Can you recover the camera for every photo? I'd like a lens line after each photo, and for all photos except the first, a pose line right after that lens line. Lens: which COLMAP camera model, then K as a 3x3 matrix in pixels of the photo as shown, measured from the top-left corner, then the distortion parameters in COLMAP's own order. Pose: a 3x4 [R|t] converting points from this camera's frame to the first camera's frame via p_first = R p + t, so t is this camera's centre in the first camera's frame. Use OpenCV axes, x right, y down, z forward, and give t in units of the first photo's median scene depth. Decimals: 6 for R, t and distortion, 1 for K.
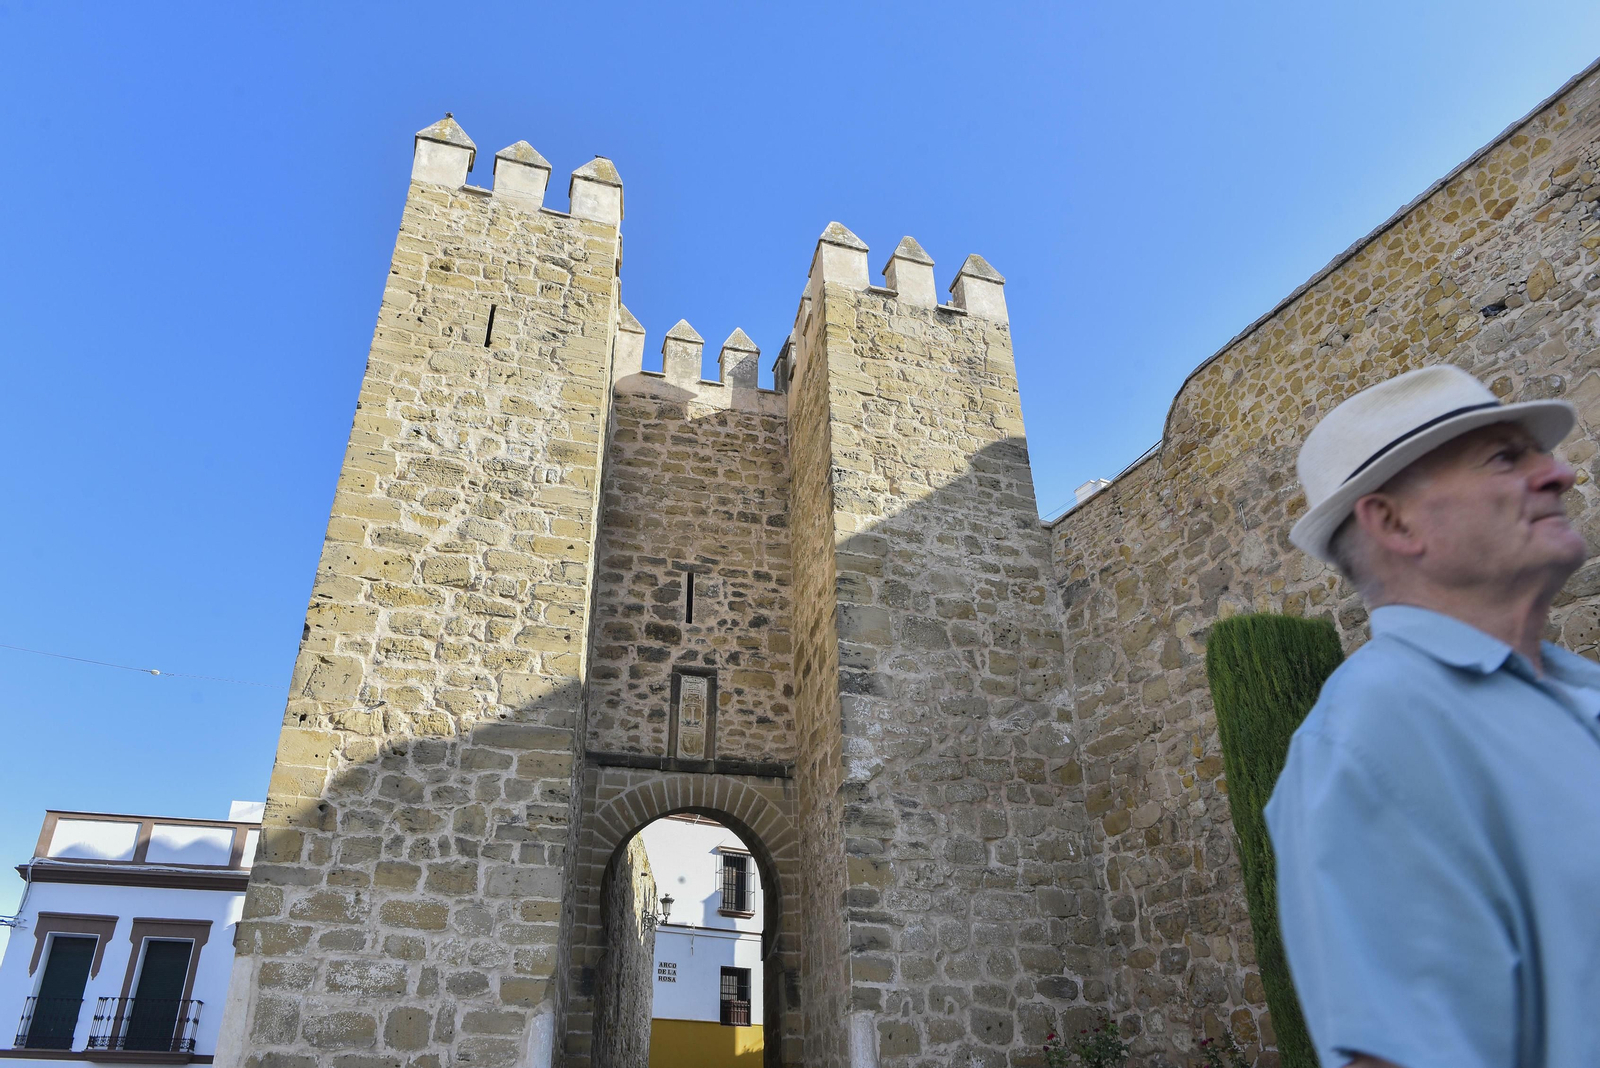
lens RADIAL K [[1088.9, 0, 800.0], [0, 1088.9, 534.0], [0, 0, 1]] dist [-0.042446, -0.017198]
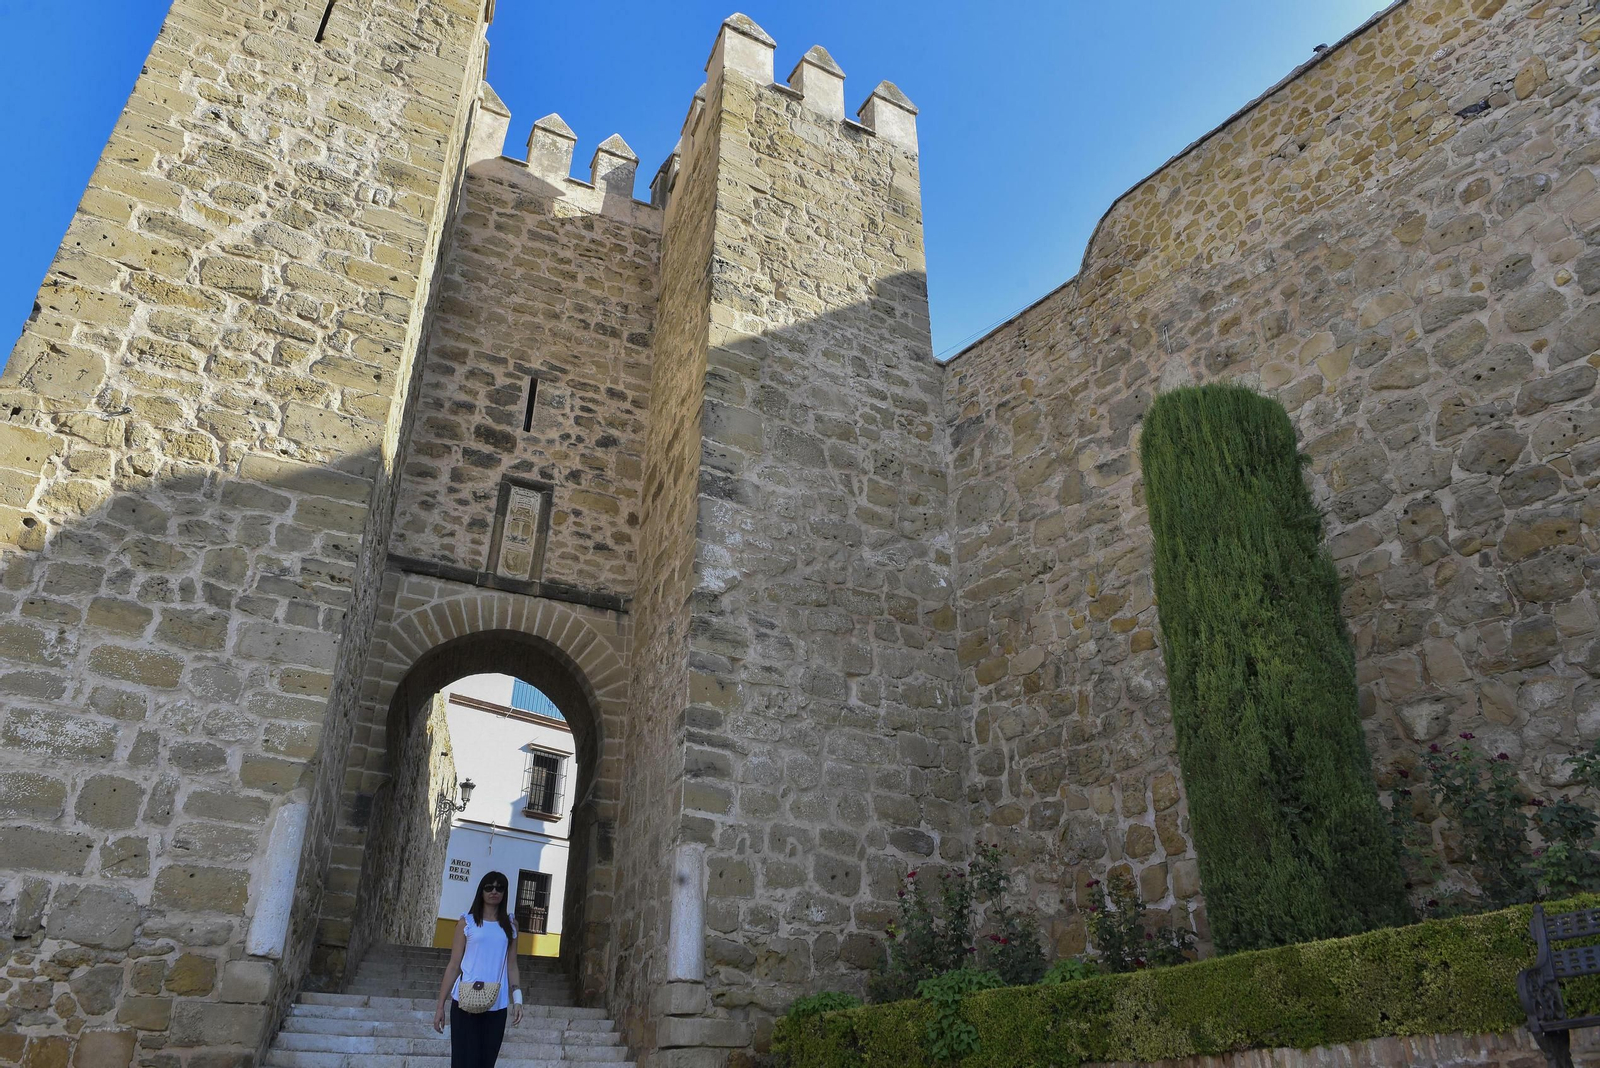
lens RADIAL K [[1087.5, 0, 800.0], [0, 1087.5, 534.0], [0, 0, 1]] dist [-0.046502, -0.008545]
pose [[0.983465, 0.105058, 0.147513, -0.008152], [-0.109688, 0.993686, 0.023590, 0.153661], [-0.144103, -0.039381, 0.988779, 0.140791]]
